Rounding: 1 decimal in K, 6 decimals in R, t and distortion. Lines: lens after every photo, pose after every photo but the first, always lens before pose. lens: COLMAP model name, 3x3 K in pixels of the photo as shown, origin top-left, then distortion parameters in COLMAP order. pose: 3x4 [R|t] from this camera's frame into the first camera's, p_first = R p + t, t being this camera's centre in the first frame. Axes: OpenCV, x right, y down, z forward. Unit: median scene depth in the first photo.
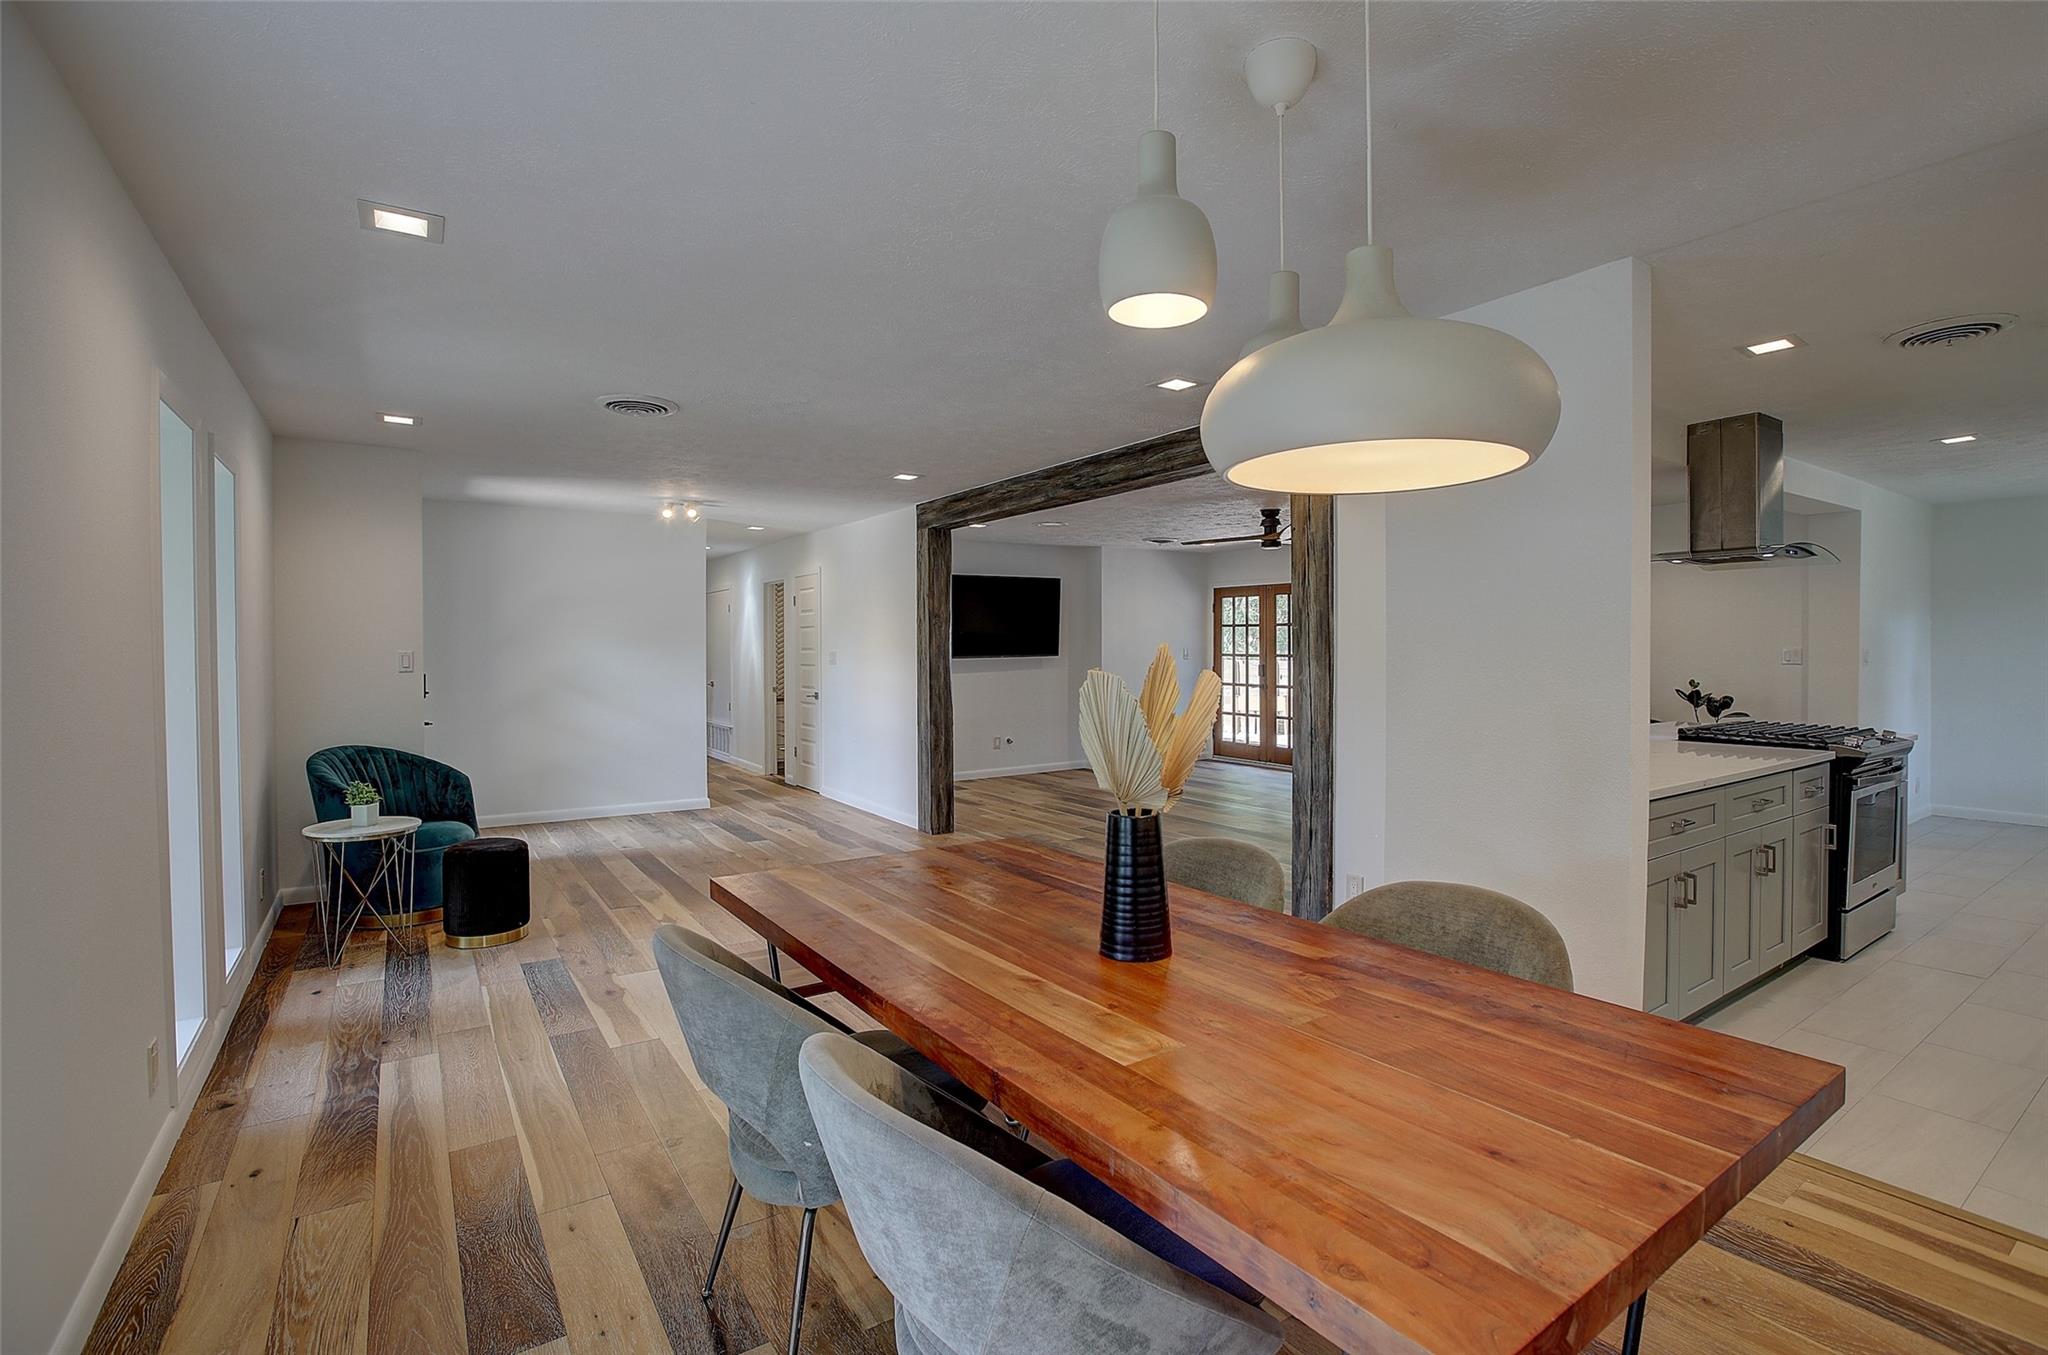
lens RADIAL K [[944.1, 0, 1033.9], [0, 944.1, 661.2], [0, 0, 1]] dist [-0.050041, 0.018830]
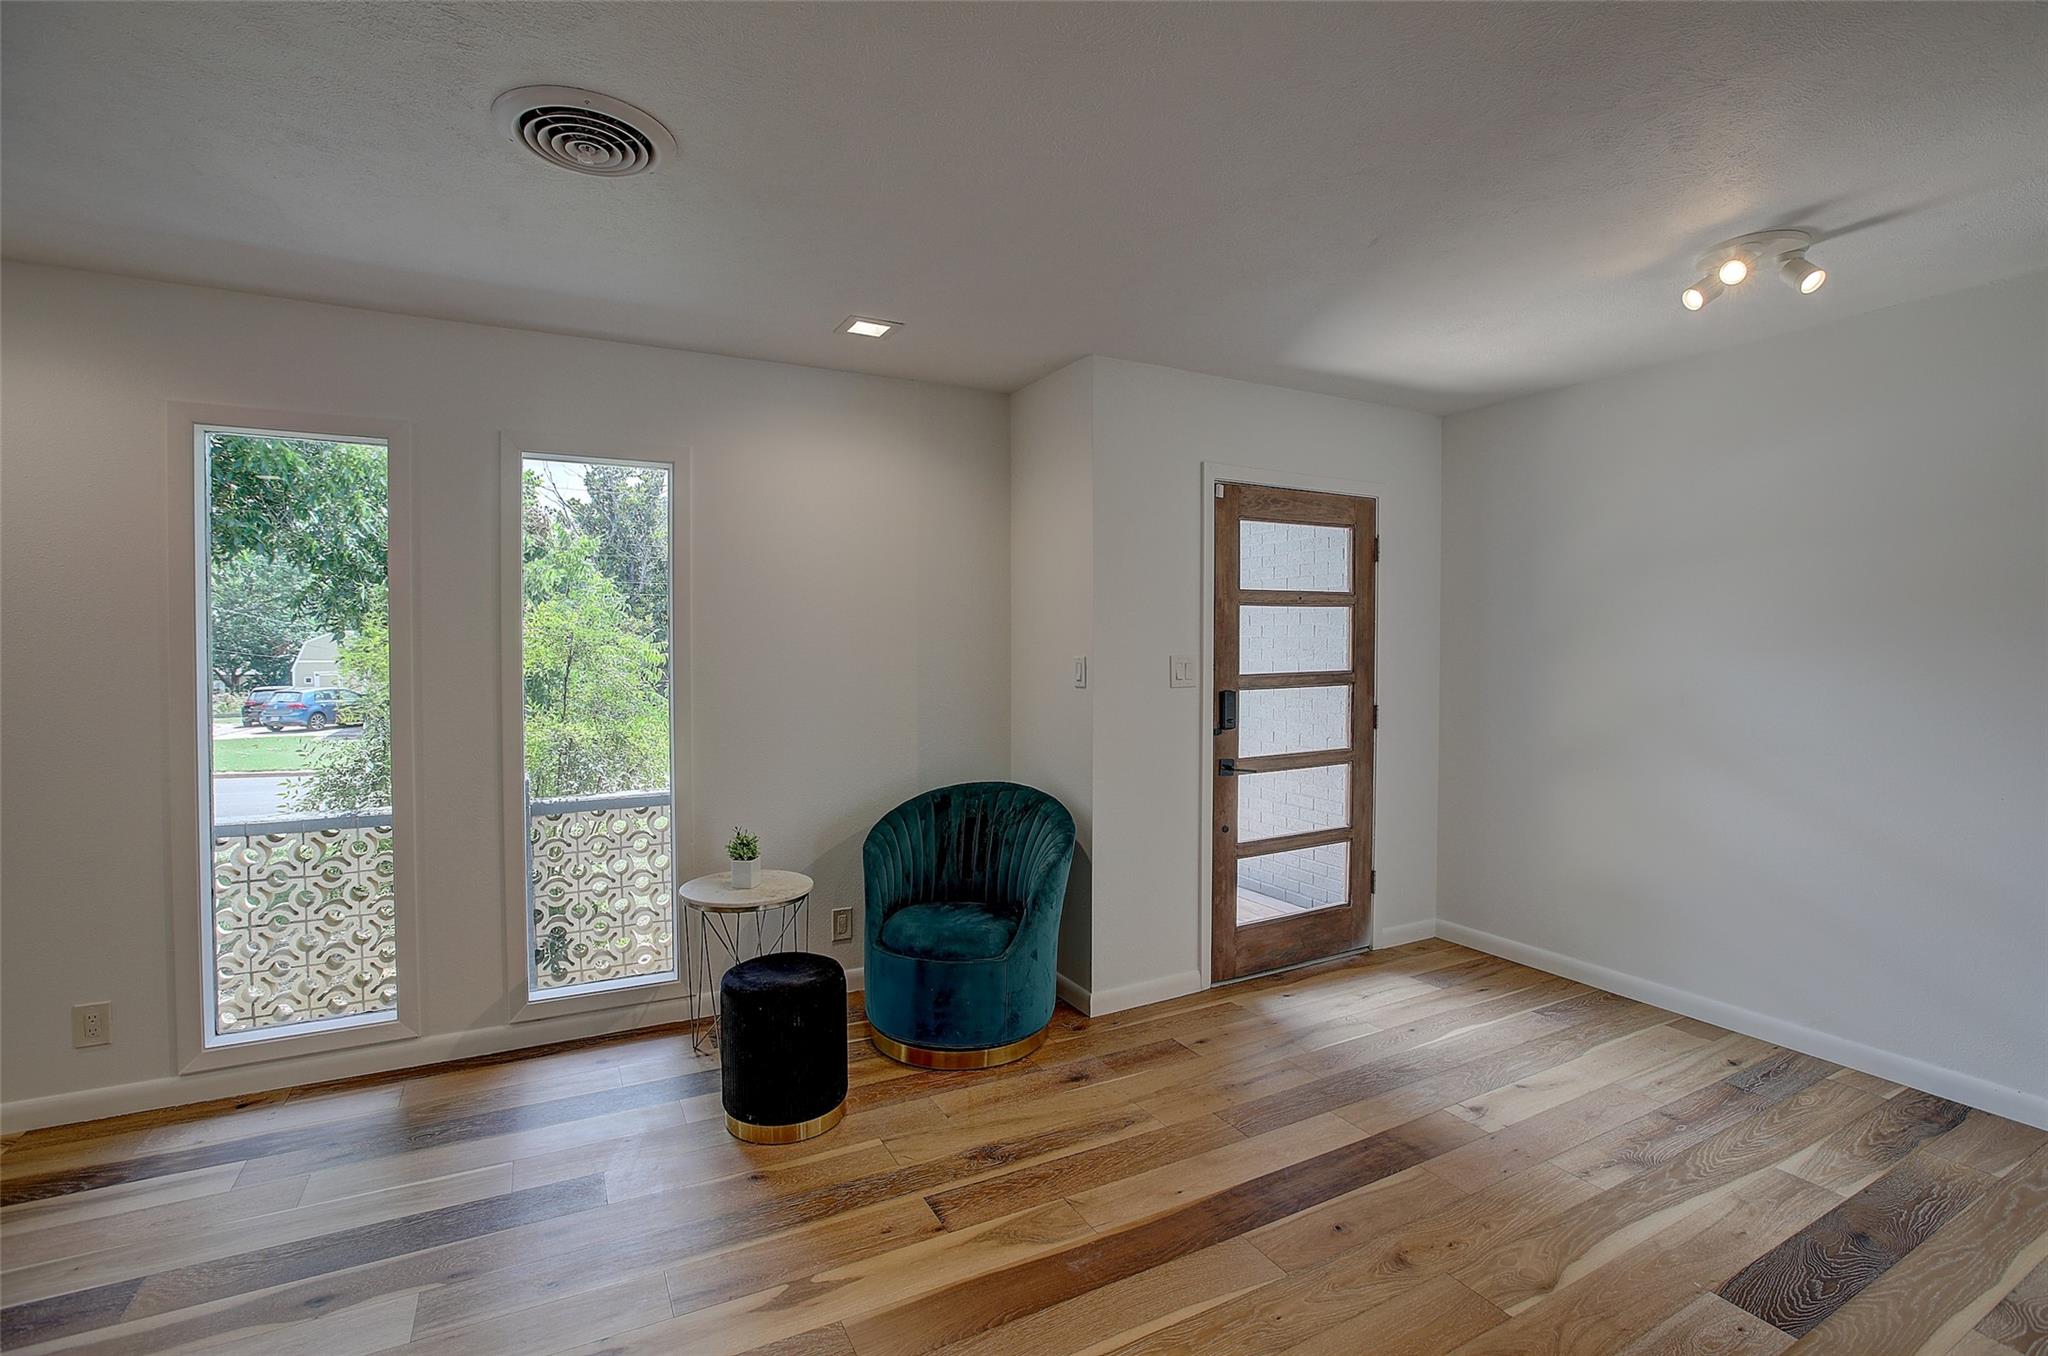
lens RADIAL K [[944.1, 0, 1033.9], [0, 944.1, 661.7], [0, 0, 1]] dist [-0.050041, 0.018830]
pose [[-0.102403, 0.024395, -0.994444, 0.014585], [-0.015509, 0.999539, 0.026117, -0.027541], [0.994622, 0.018097, -0.101977, 1.122145]]
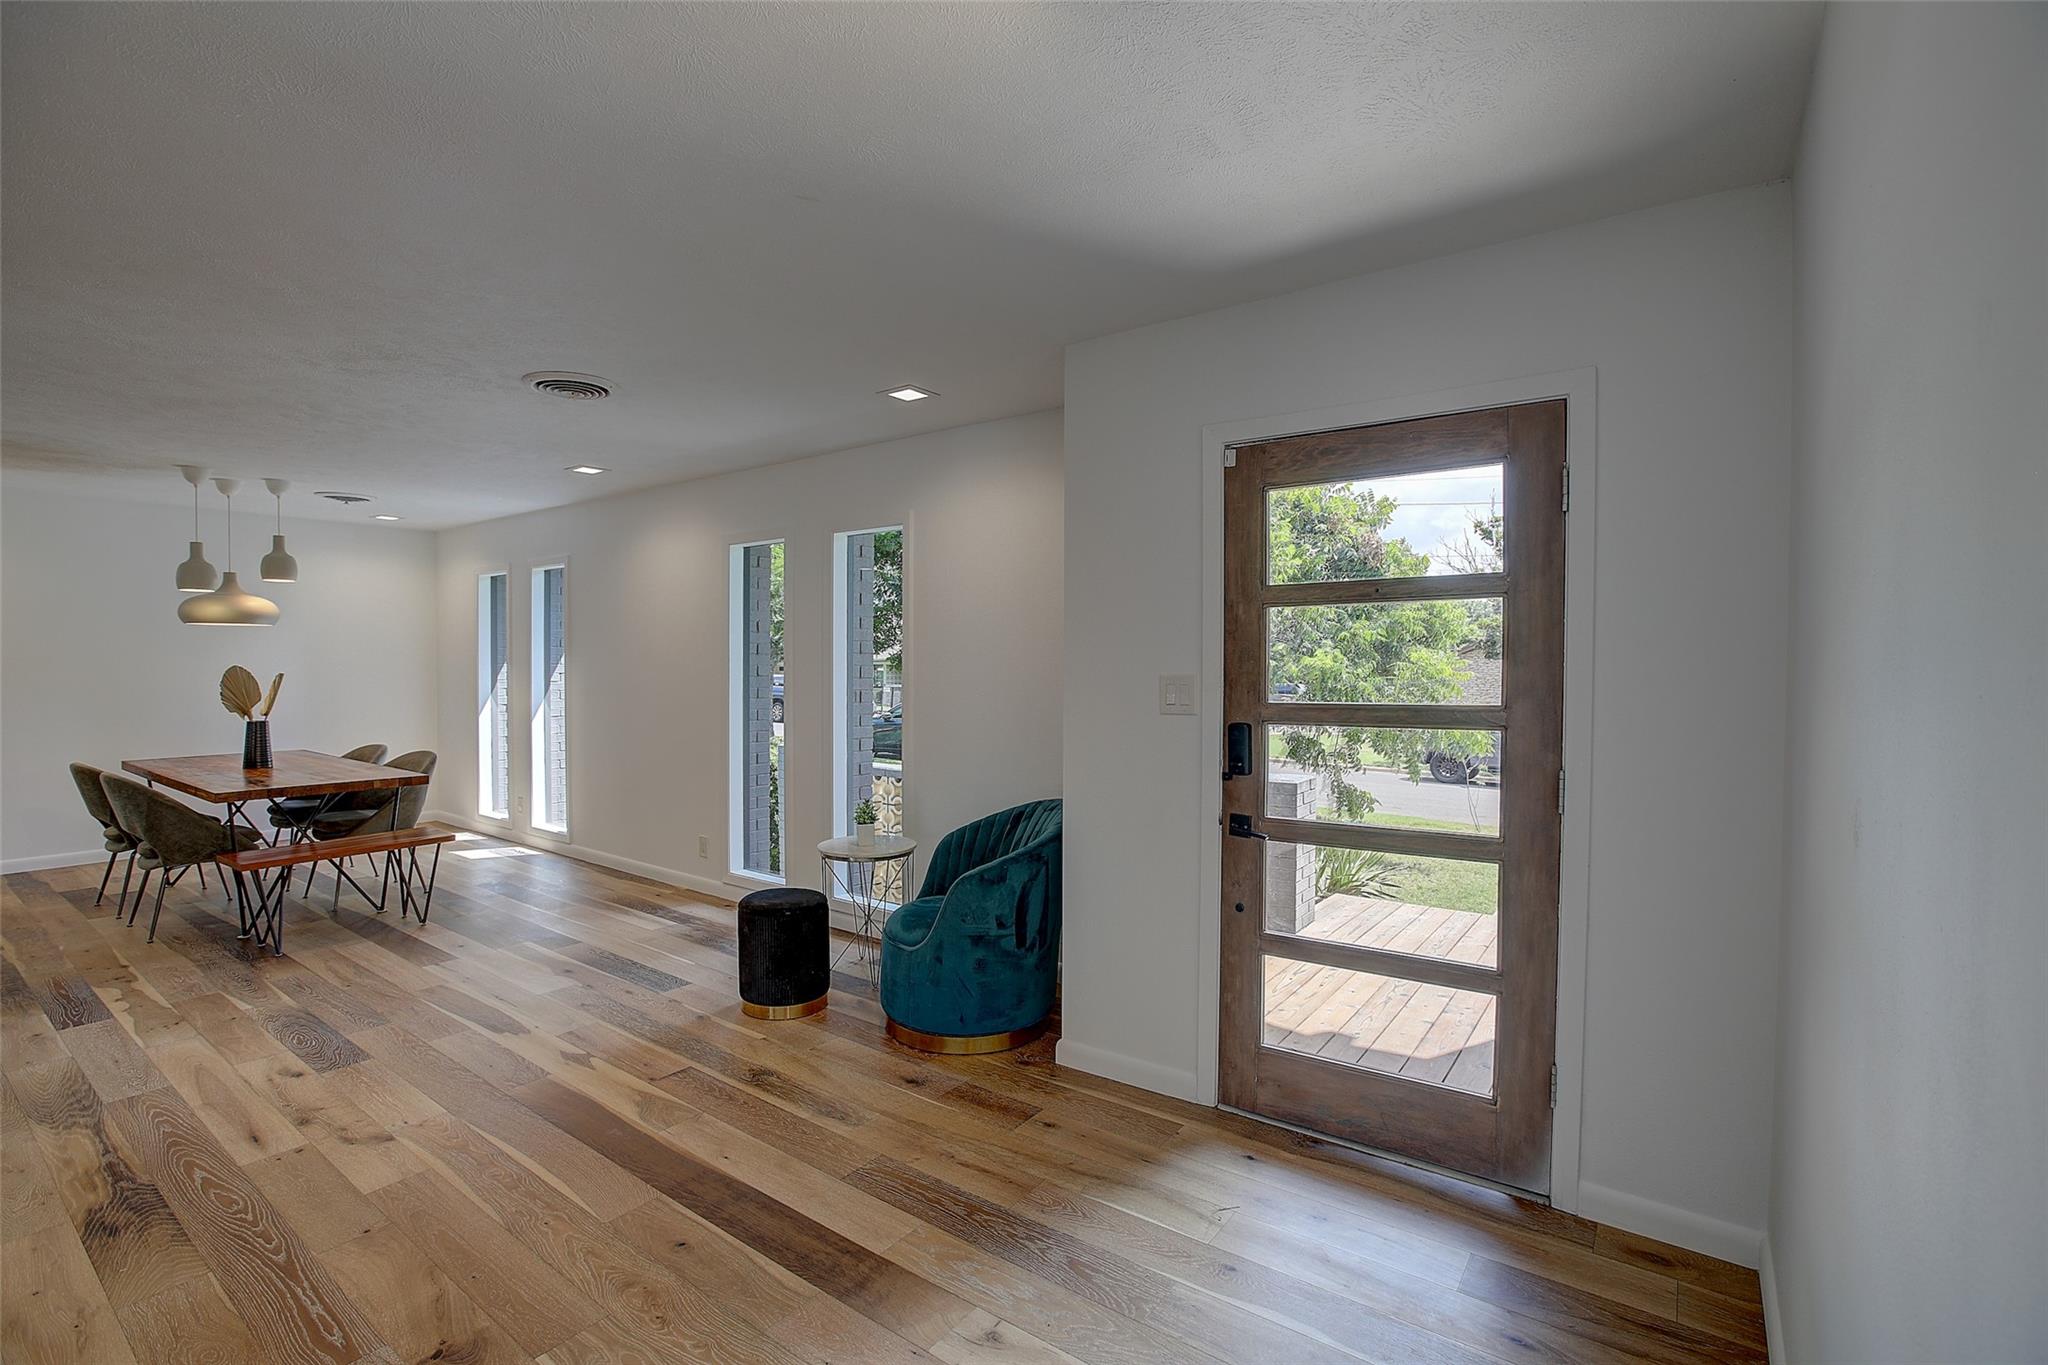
lens RADIAL K [[931.6, 0, 1022.0], [0, 931.6, 682.8], [0, 0, 1]] dist [-0.056297, 0.021245]
pose [[-0.944188, 0.007785, -0.329315, -0.472459], [-0.004599, 0.999312, 0.036809, -0.030998], [0.329375, 0.036269, -0.943502, 1.709869]]
